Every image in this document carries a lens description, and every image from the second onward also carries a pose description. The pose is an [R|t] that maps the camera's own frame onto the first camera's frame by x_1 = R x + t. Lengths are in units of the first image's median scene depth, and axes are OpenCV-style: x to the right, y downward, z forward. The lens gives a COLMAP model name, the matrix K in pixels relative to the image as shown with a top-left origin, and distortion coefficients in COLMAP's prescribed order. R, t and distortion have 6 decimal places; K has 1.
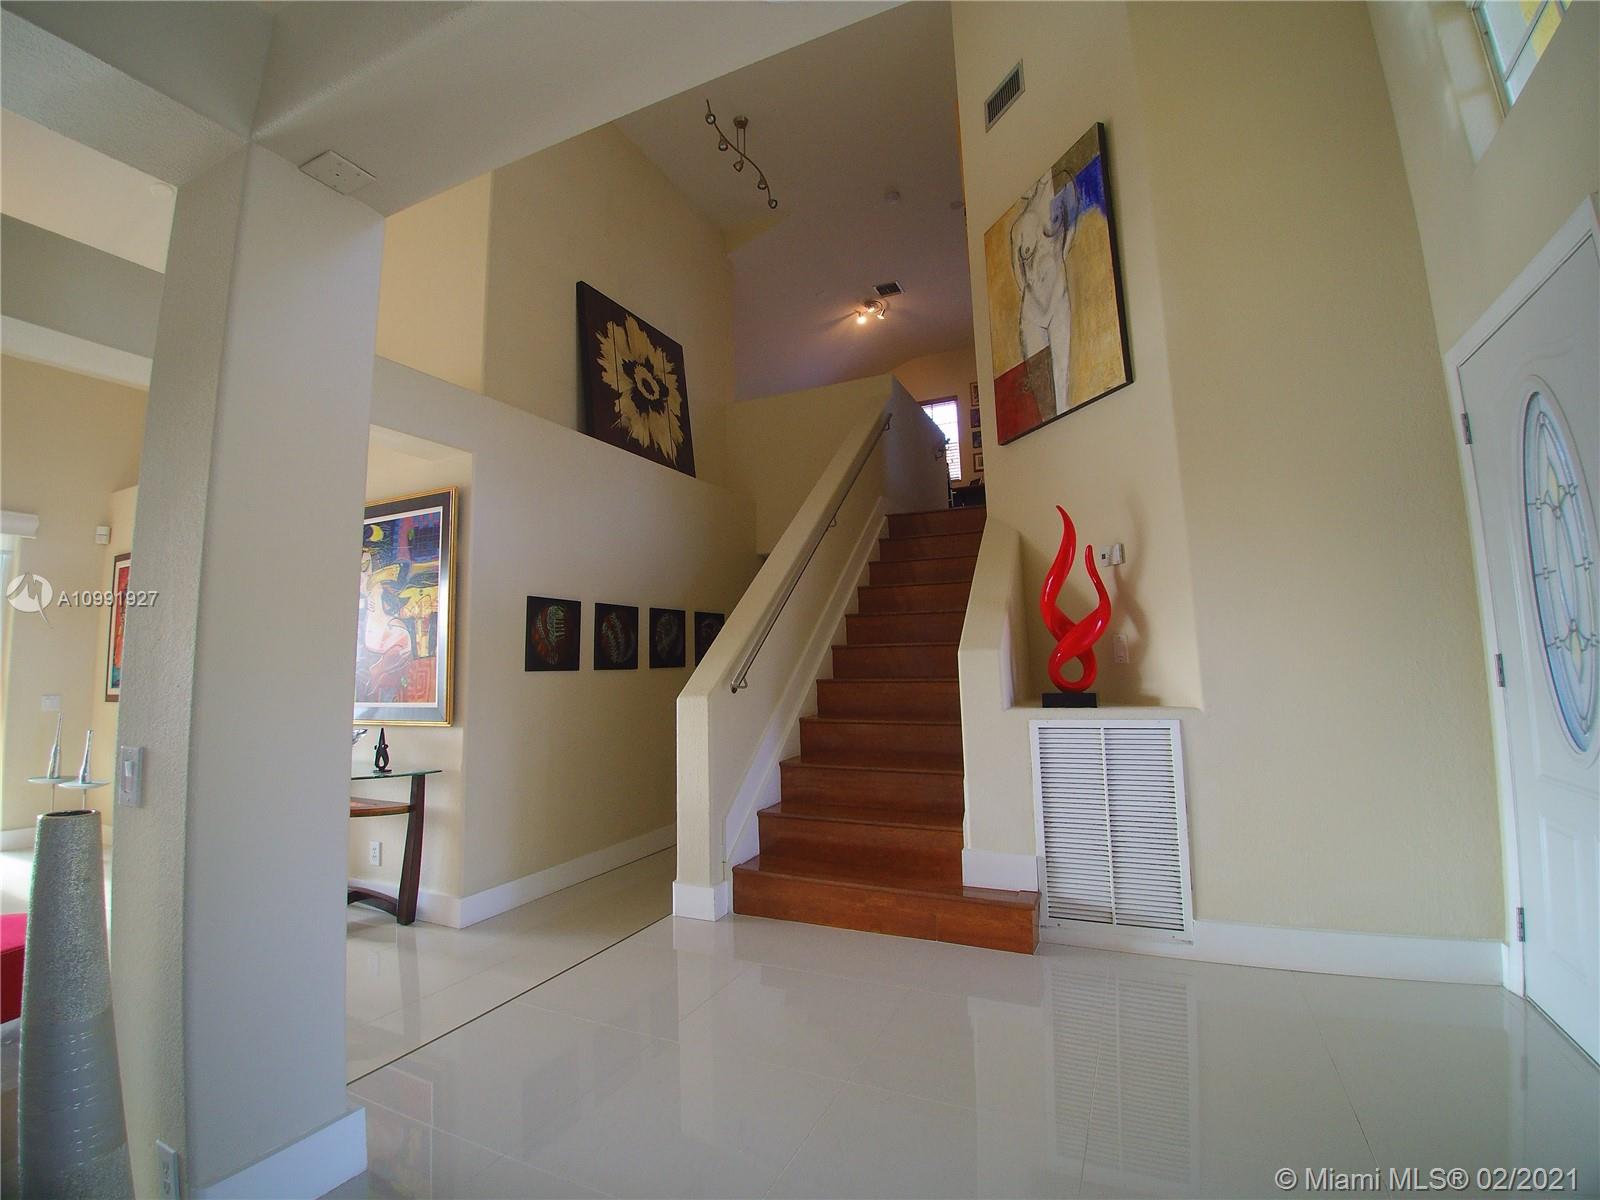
lens RADIAL K [[740.1, 0, 806.9], [0, 740.1, 599.5], [0, 0, 1]] dist [-0.054547, -0.003143]
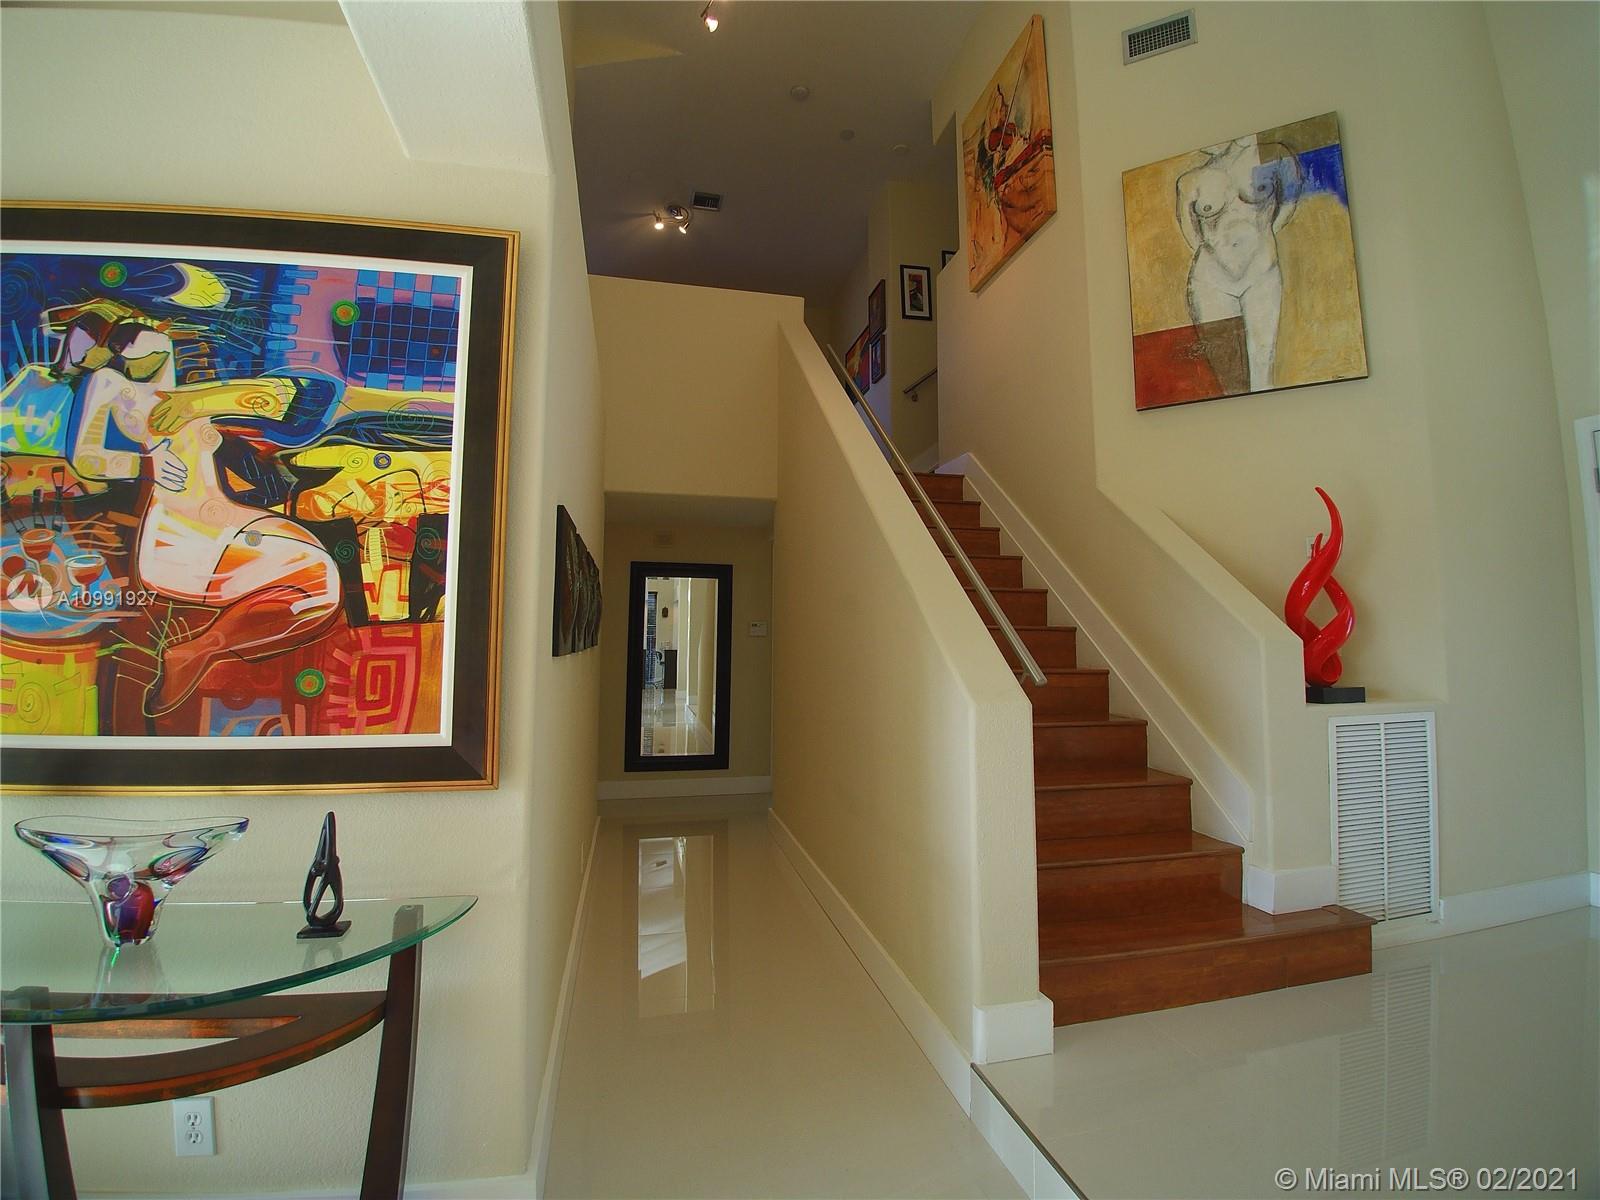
lens RADIAL K [[740.1, 0, 792.2], [0, 740.1, 590.3], [0, 0, 1]] dist [-0.054547, -0.003143]
pose [[0.790095, 0.065287, 0.609497, -0.594285], [-0.072448, 0.997289, -0.012912, 0.051094], [-0.608688, -0.033955, 0.792683, 0.546113]]
